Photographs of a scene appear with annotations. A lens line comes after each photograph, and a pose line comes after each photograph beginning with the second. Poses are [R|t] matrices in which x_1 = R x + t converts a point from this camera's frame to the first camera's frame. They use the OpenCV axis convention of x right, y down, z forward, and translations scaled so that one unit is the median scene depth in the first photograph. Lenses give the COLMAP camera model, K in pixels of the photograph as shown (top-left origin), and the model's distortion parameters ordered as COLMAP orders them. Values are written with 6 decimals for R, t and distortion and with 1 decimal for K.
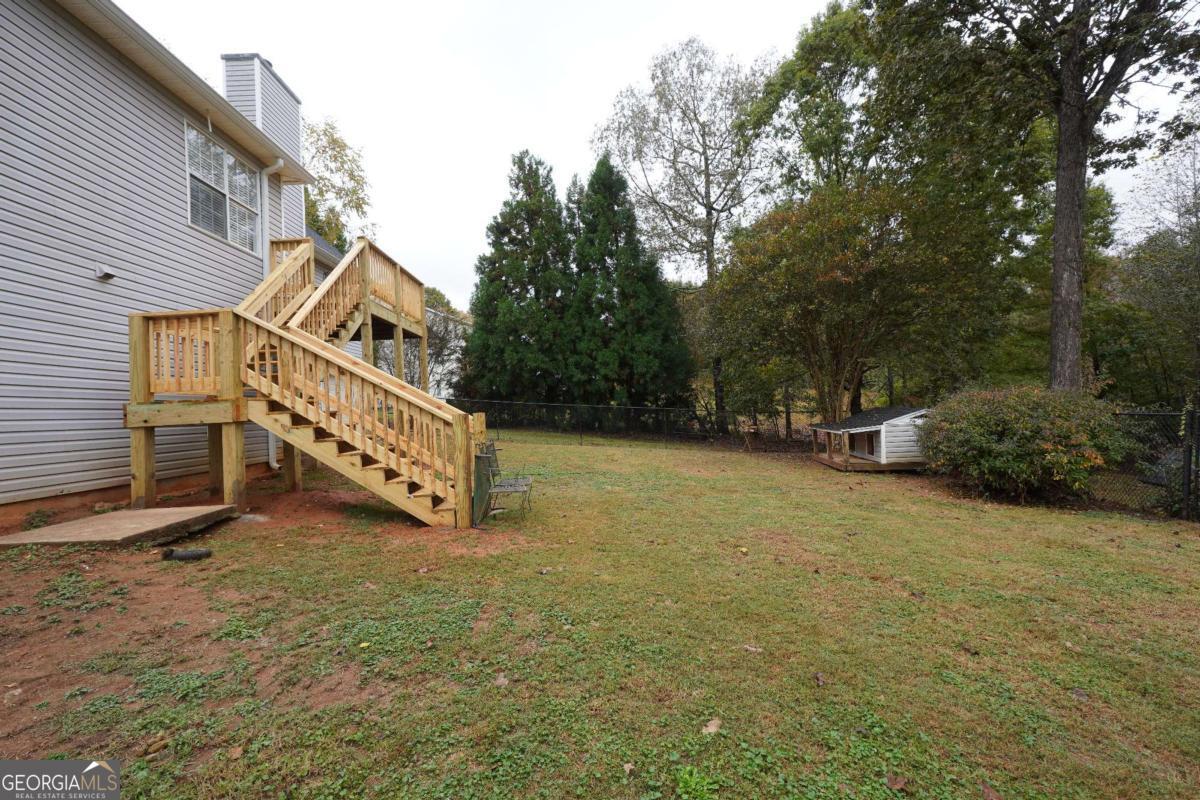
lens RADIAL K [[502.5, 0, 591.4], [0, 502.5, 400.3], [0, 0, 1]] dist [-0.020752, 0.008145]
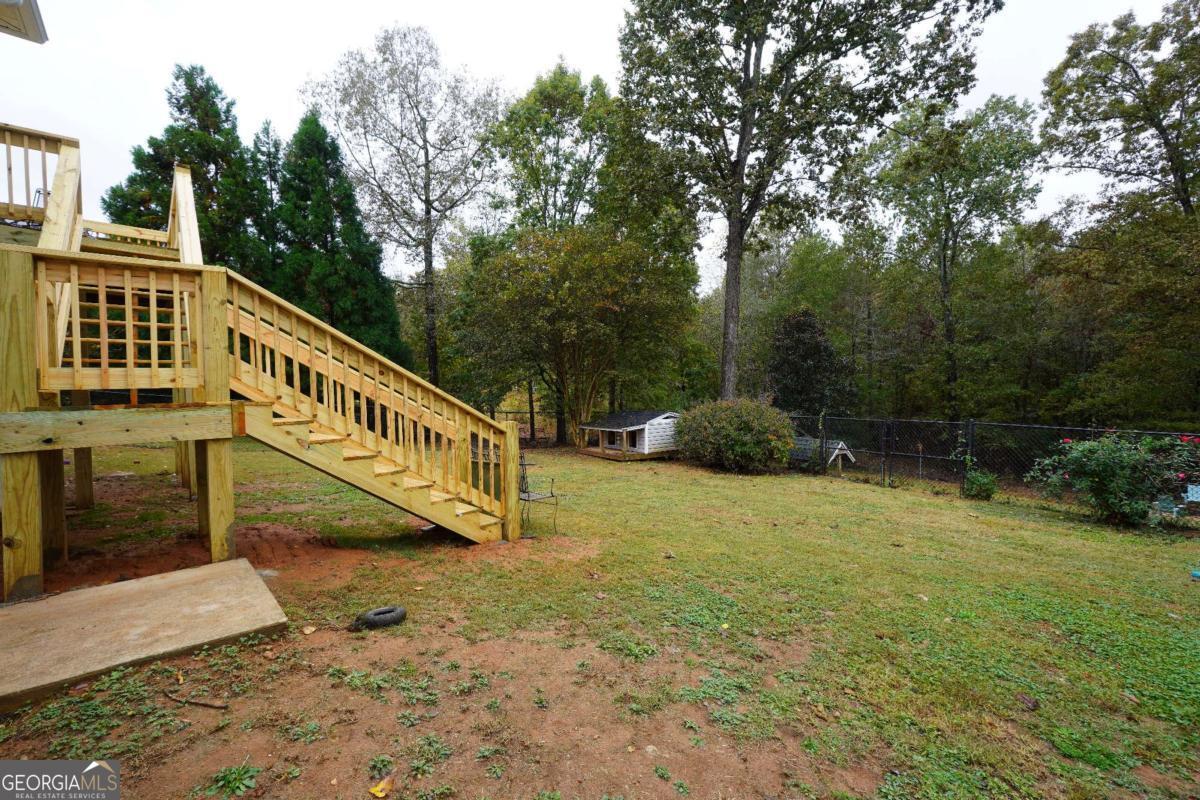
lens RADIAL K [[502.5, 0, 591.4], [0, 502.5, 400.3], [0, 0, 1]] dist [-0.020752, 0.008145]
pose [[0.765066, 0.017495, 0.643714, -0.376448], [-0.020940, 0.999778, -0.002285, -0.007482], [-0.643611, -0.011731, 0.765263, 0.080140]]
